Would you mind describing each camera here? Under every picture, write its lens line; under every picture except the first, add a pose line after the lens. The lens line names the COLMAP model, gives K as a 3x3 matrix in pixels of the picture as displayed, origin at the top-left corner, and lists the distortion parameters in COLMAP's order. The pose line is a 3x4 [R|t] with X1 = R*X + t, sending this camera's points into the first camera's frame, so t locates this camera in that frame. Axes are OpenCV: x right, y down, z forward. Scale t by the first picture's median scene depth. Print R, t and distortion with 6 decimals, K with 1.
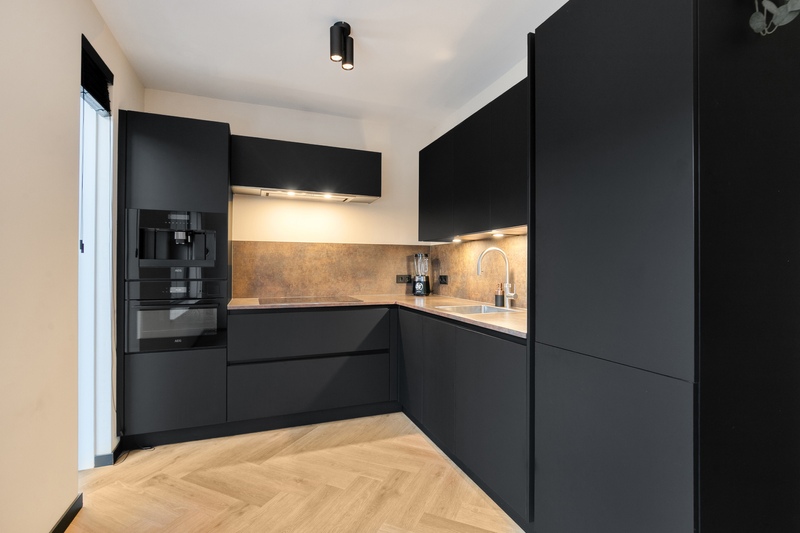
lens RADIAL K [[362.7, 0, 396.0], [0, 362.7, 264.6], [0, 0, 1]] dist [-0.015581, 0.001123]
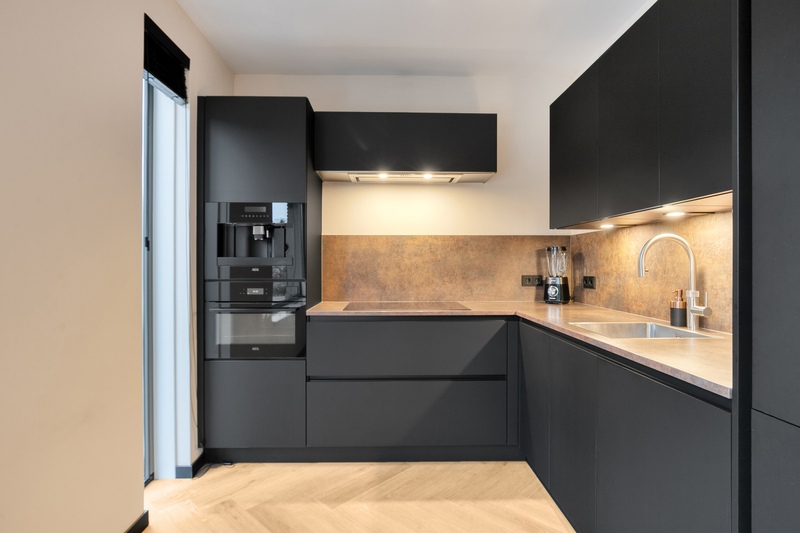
lens RADIAL K [[407.3, 0, 397.5], [0, 407.3, 264.4], [0, 0, 1]] dist [-0.018851, 0.004515]
pose [[0.943147, -0.003873, -0.332353, 0.054818], [0.005759, 0.999972, 0.004690, 0.000340], [0.332326, -0.006338, 0.943143, 0.161188]]
